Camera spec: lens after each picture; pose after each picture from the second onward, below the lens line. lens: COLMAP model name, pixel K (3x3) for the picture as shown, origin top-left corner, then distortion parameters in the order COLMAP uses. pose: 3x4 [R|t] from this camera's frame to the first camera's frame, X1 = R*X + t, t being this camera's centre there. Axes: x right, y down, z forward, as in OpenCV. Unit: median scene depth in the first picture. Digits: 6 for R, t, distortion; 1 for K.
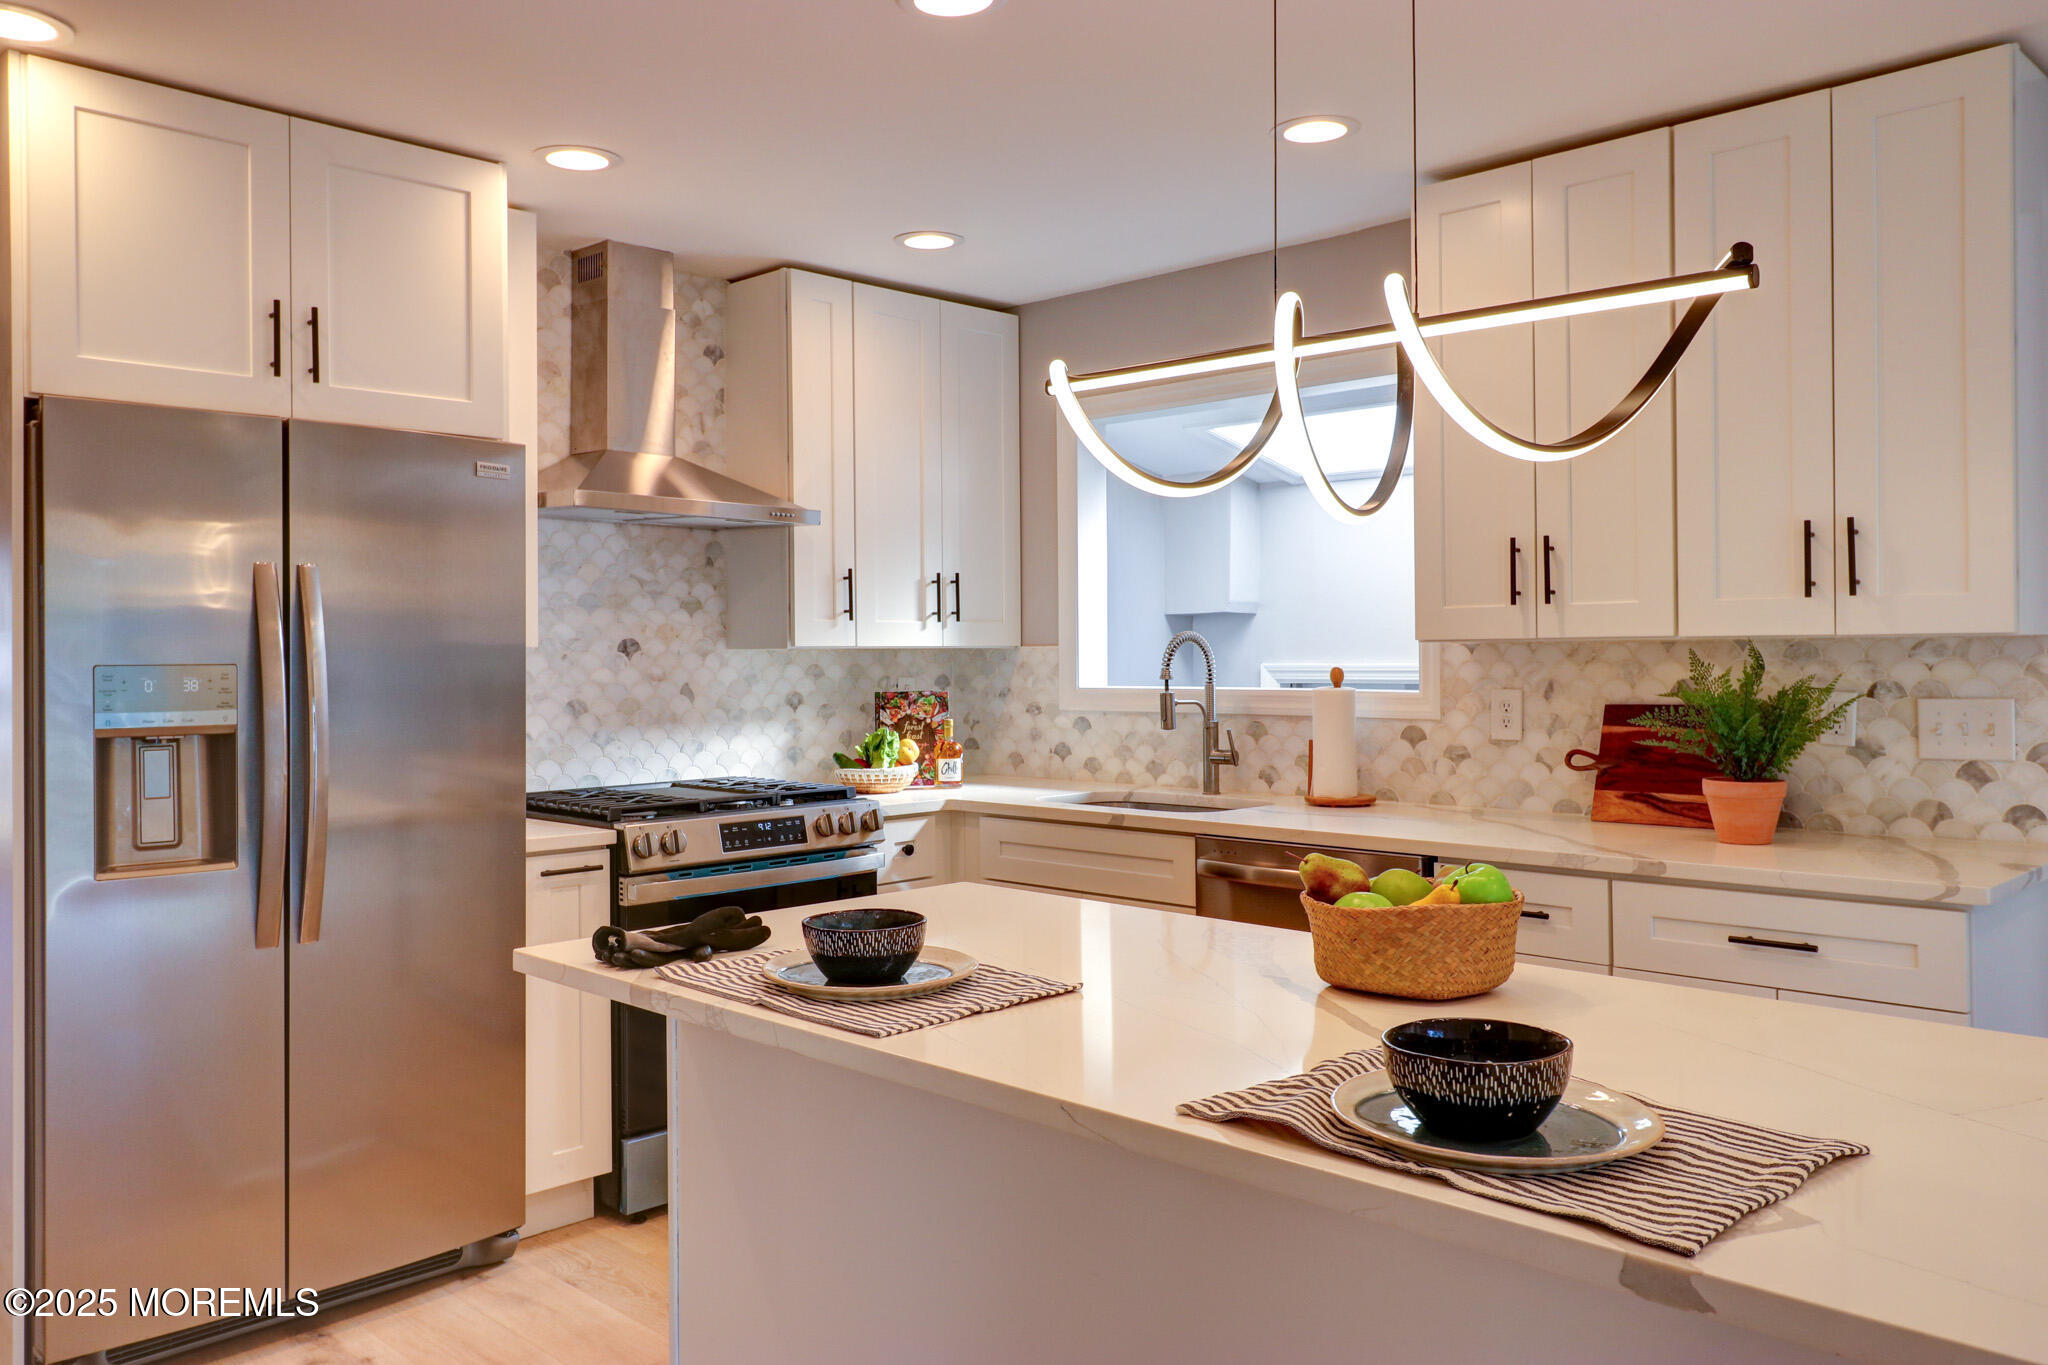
lens RADIAL K [[1588.1, 0, 1004.9], [0, 1588.1, 648.4], [0, 0, 1]] dist [0.005202, 0.002885]
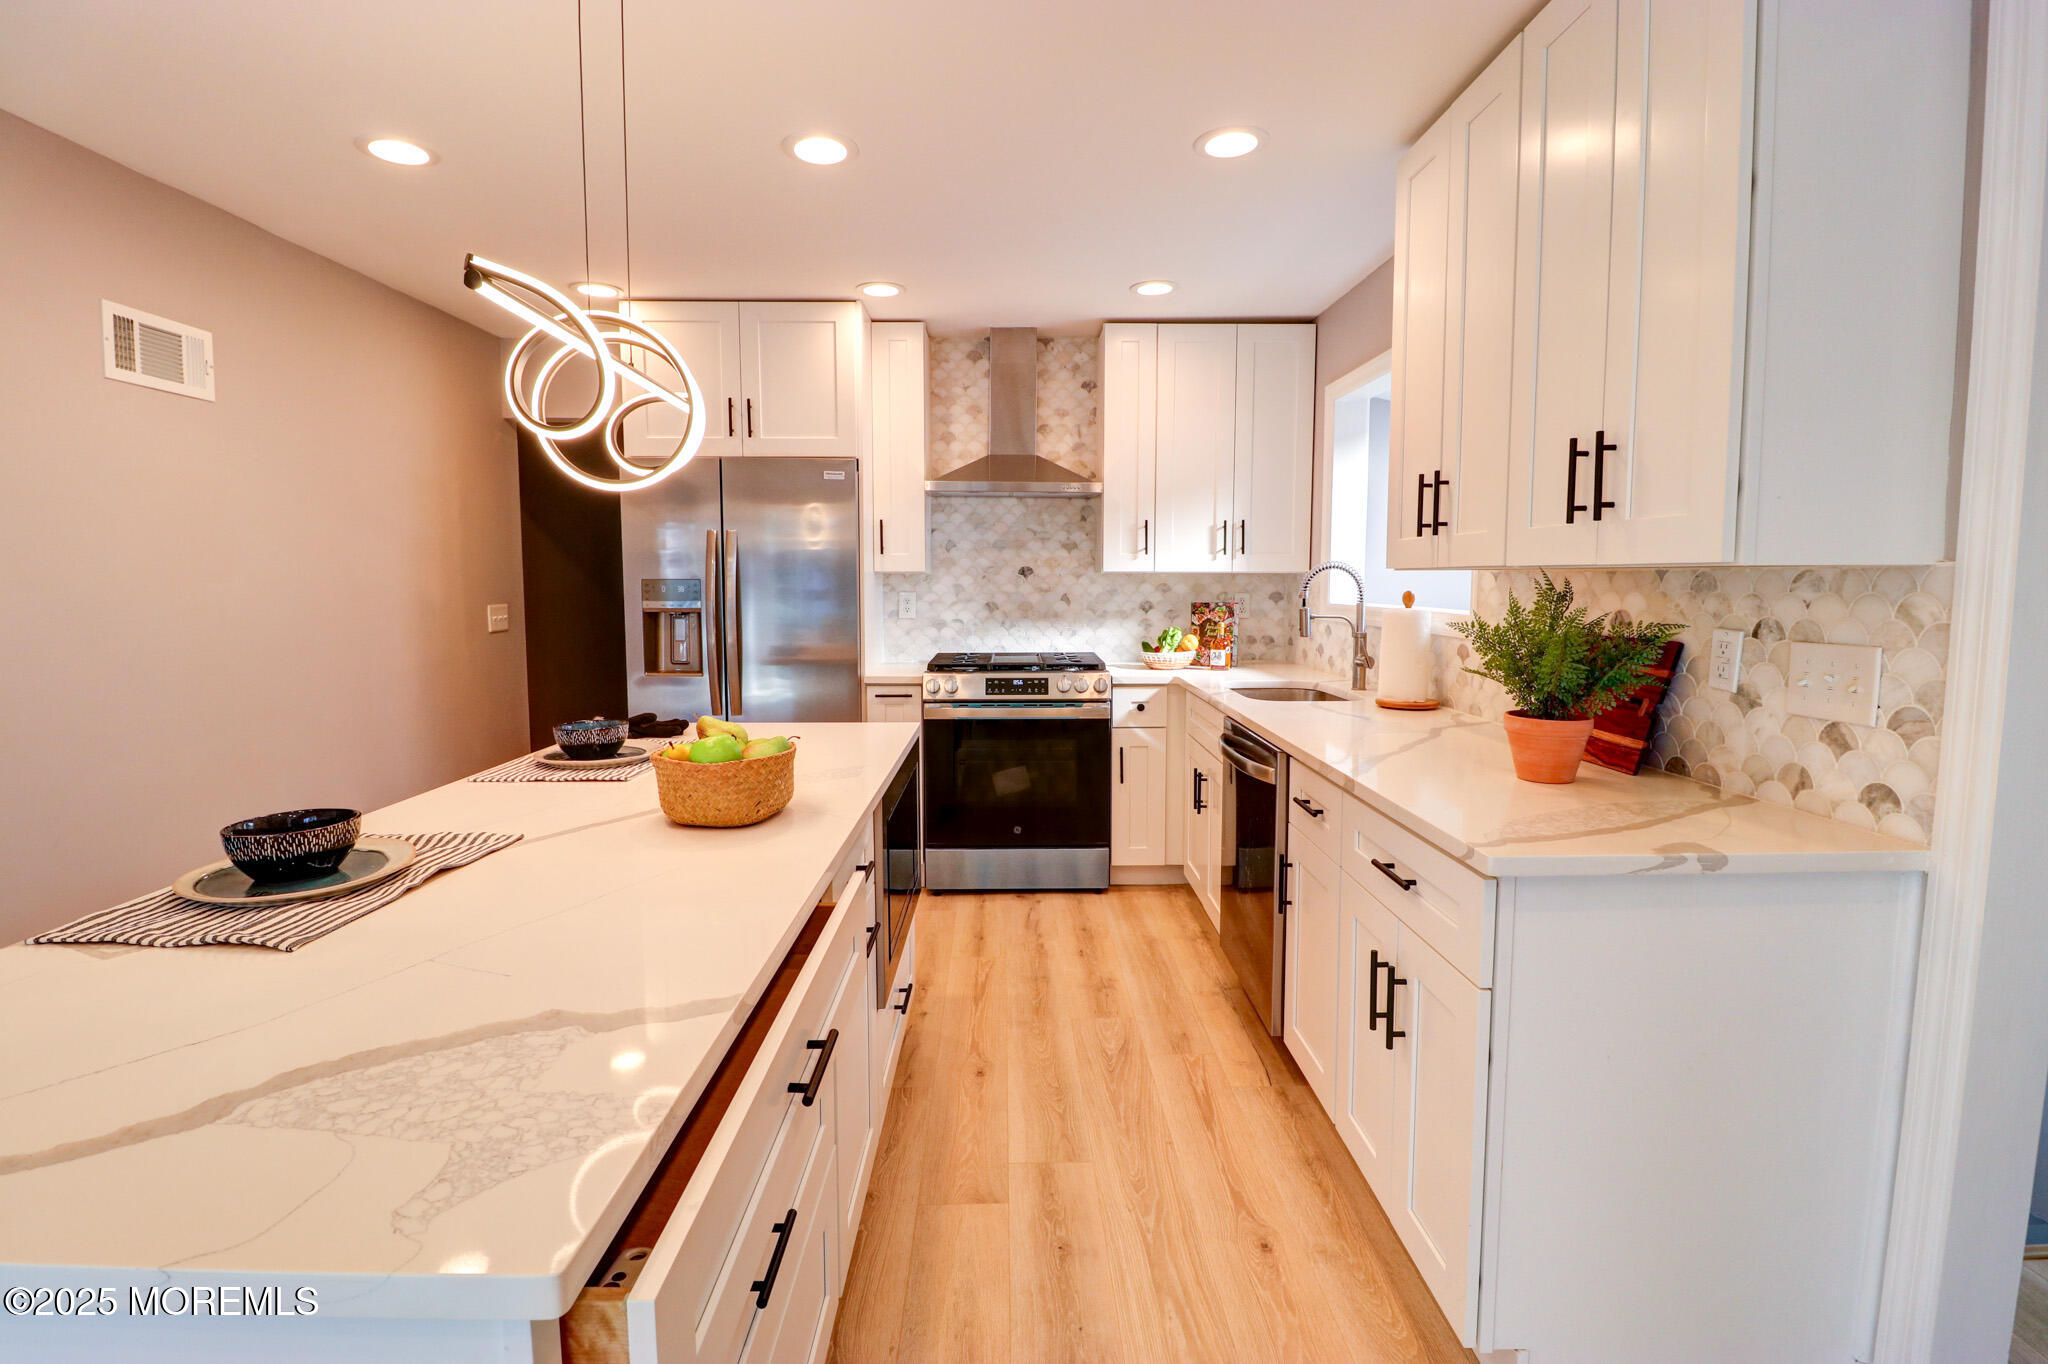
lens RADIAL K [[950.0, 0, 1011.6], [0, 950.0, 659.9], [0, 0, 1]] dist [0.002753, -0.014682]
pose [[0.713687, 0.069404, -0.697018, 0.500968], [-0.003855, 0.995453, 0.095173, -0.003679], [0.700455, -0.065237, 0.710709, 0.288055]]
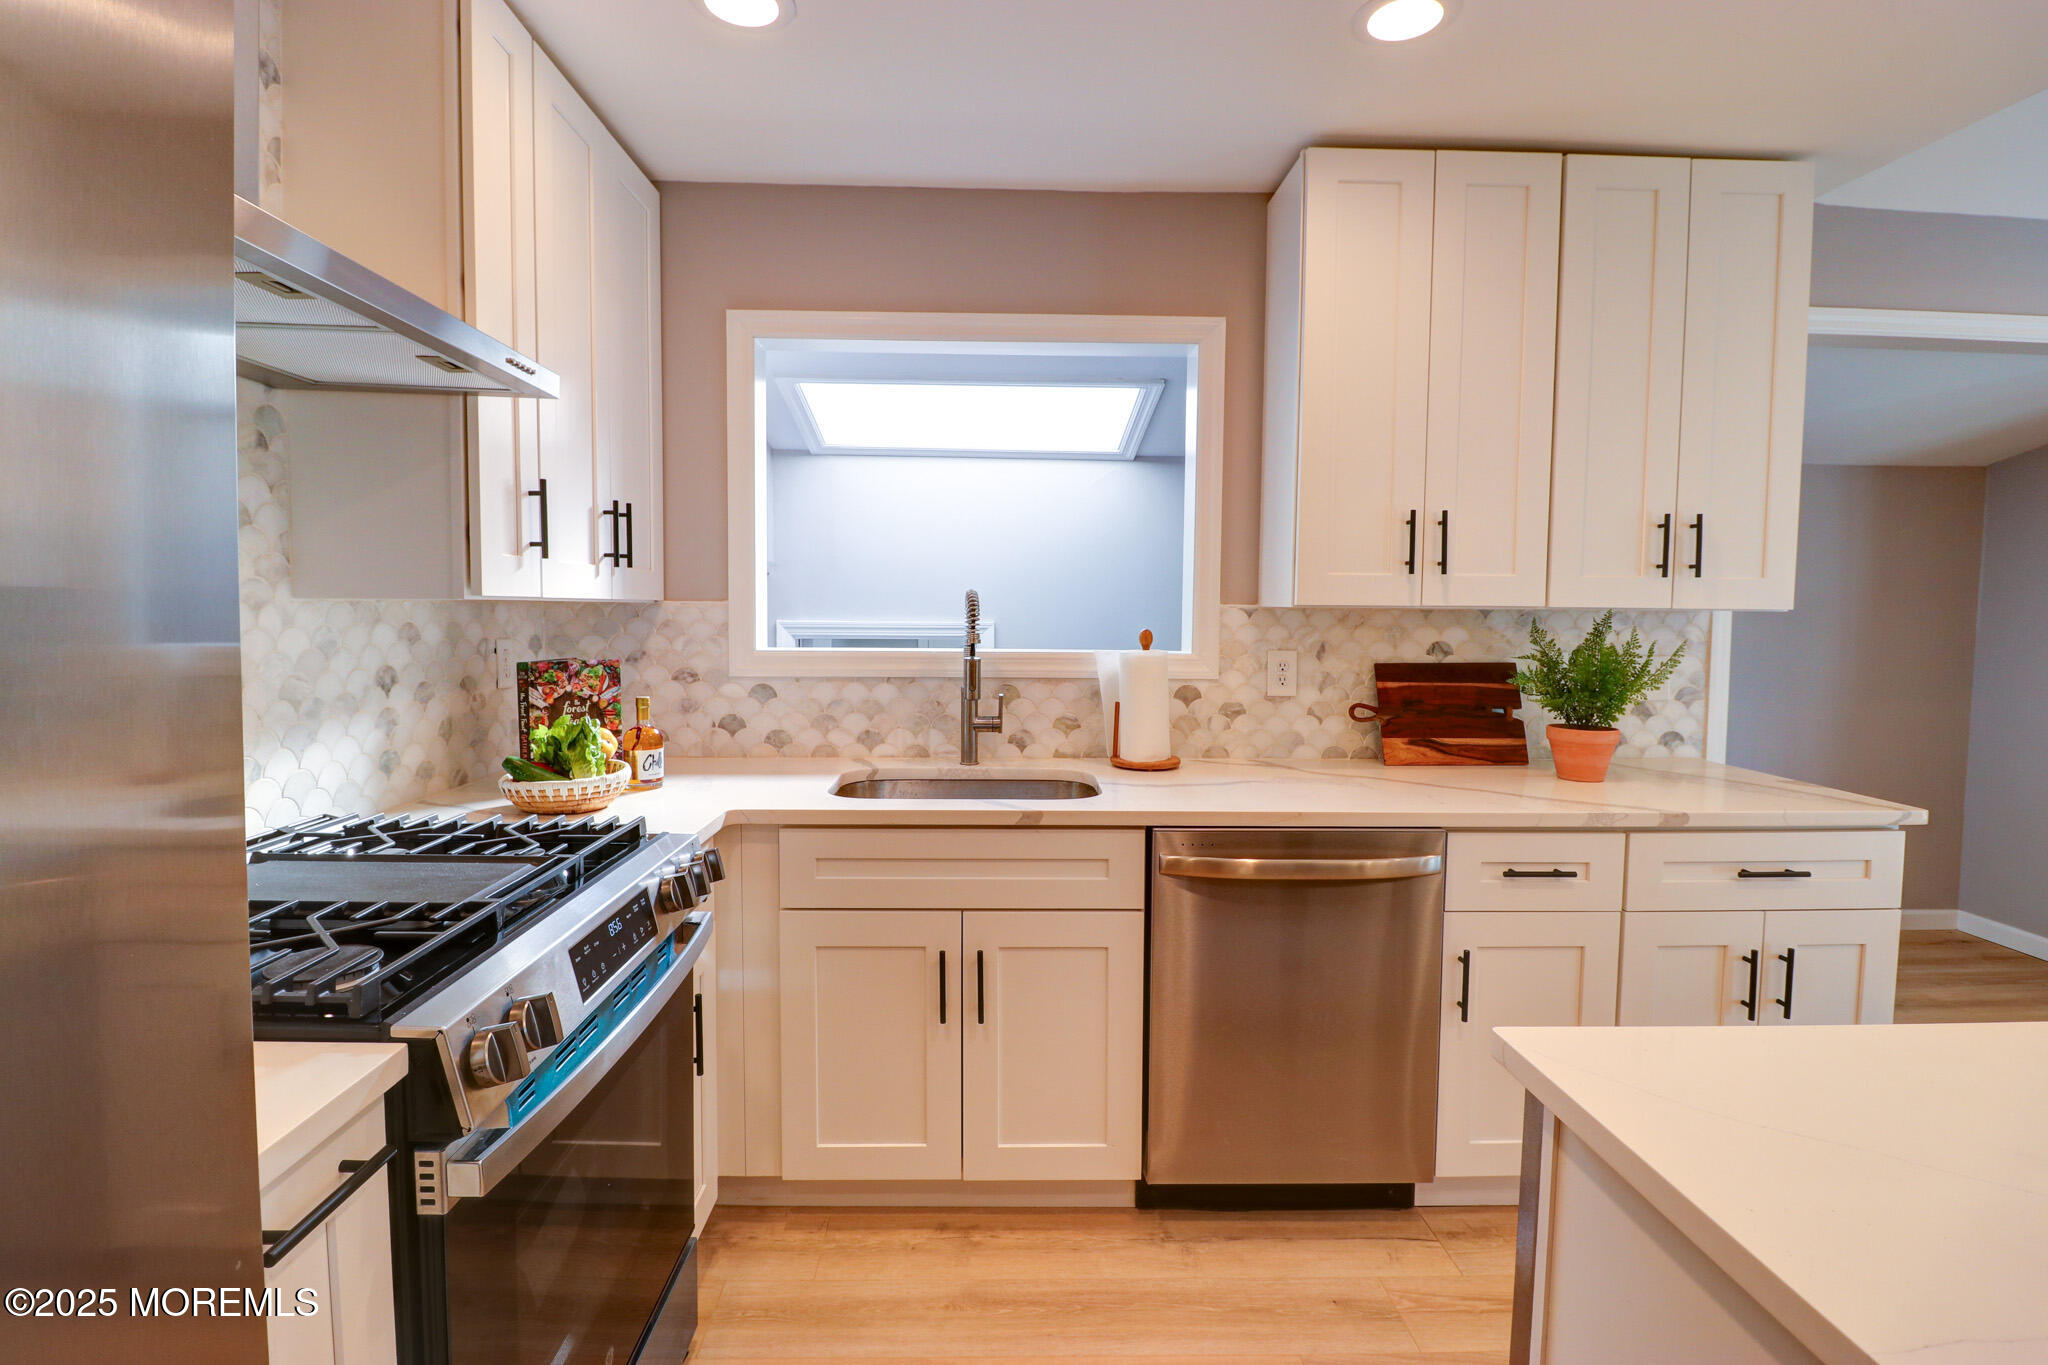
lens RADIAL K [[950.0, 0, 1011.6], [0, 950.0, 660.4], [0, 0, 1]] dist [0.002753, -0.014682]
pose [[0.689270, -0.026421, 0.724023, -0.278856], [-0.016087, 0.998530, 0.051753, 0.001409], [-0.724326, -0.047319, 0.687832, 0.650883]]
